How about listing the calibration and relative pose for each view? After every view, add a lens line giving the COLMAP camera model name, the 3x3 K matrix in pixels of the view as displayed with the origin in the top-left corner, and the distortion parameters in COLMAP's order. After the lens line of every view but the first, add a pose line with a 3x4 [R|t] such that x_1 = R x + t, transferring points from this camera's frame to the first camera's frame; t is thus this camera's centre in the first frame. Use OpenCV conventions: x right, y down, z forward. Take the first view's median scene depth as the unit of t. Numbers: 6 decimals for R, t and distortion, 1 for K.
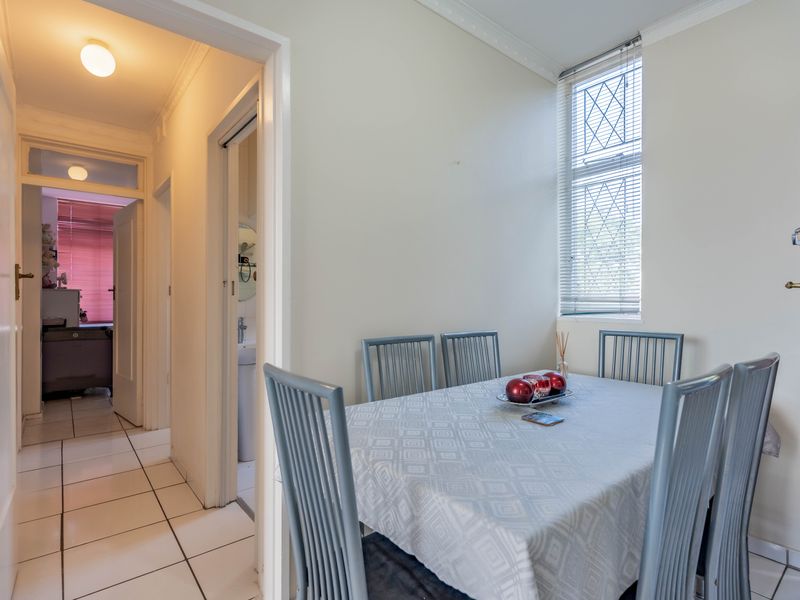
lens RADIAL K [[416.7, 0, 397.1], [0, 416.7, 299.3], [0, 0, 1]] dist [-0.000232, 0.000675]
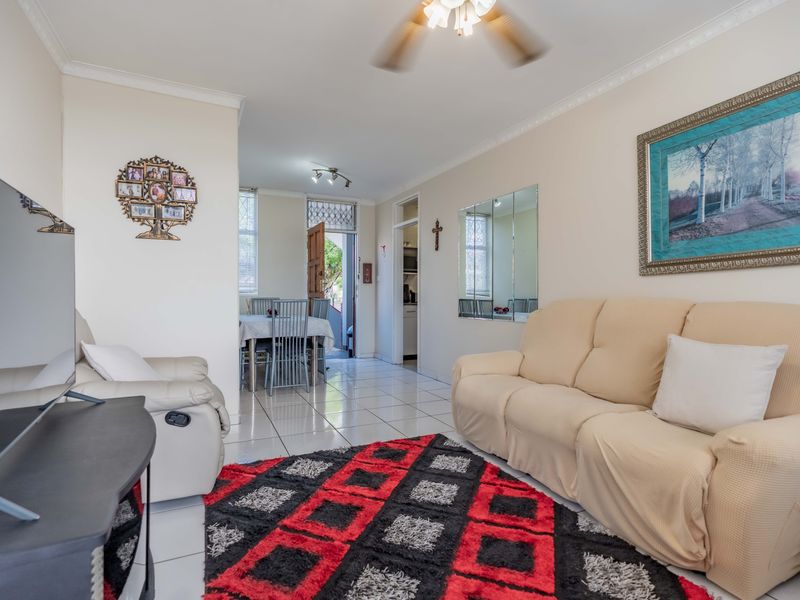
lens RADIAL K [[416.7, 0, 397.1], [0, 416.7, 299.3], [0, 0, 1]] dist [-0.000232, 0.000675]
pose [[0.239615, -0.015864, 0.970738, -1.723929], [-0.001266, 0.999861, 0.016653, 0.032311], [-0.970867, -0.005219, 0.239561, -0.496793]]
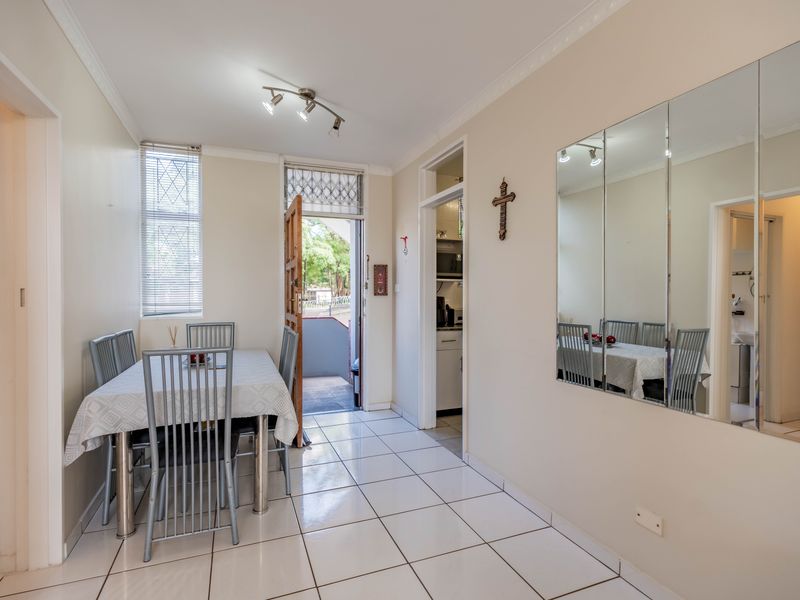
lens RADIAL K [[416.1, 0, 400.0], [0, 416.1, 300.0], [0, 0, 1]] dist [-0.000033, 0.000693]
pose [[0.301984, -0.019607, 0.953111, -0.741298], [0.002385, 0.999801, 0.019812, -0.044970], [-0.953310, -0.003710, 0.301971, -0.257060]]
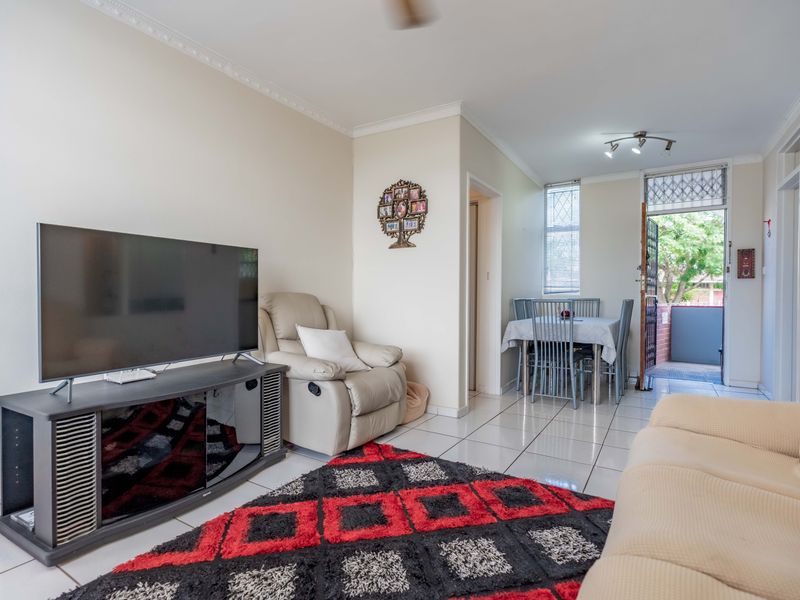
lens RADIAL K [[416.7, 0, 397.1], [0, 416.7, 299.3], [0, 0, 1]] dist [-0.000232, 0.000675]
pose [[0.948559, -0.005219, 0.316558, -1.163812], [0.001679, 0.999933, 0.011454, 0.044375], [-0.316596, -0.010334, 0.948504, -0.948231]]
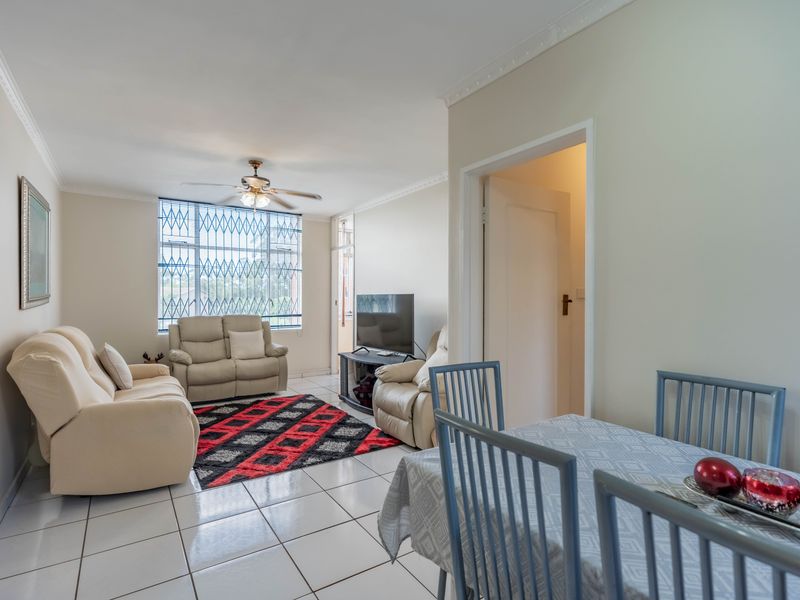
lens RADIAL K [[416.7, 0, 397.1], [0, 416.7, 299.3], [0, 0, 1]] dist [-0.000232, 0.000675]
pose [[-0.101867, -0.006922, -0.994774, 0.620146], [-0.003652, 0.999972, -0.006584, -0.039245], [0.994791, 0.002962, -0.101889, 0.321756]]
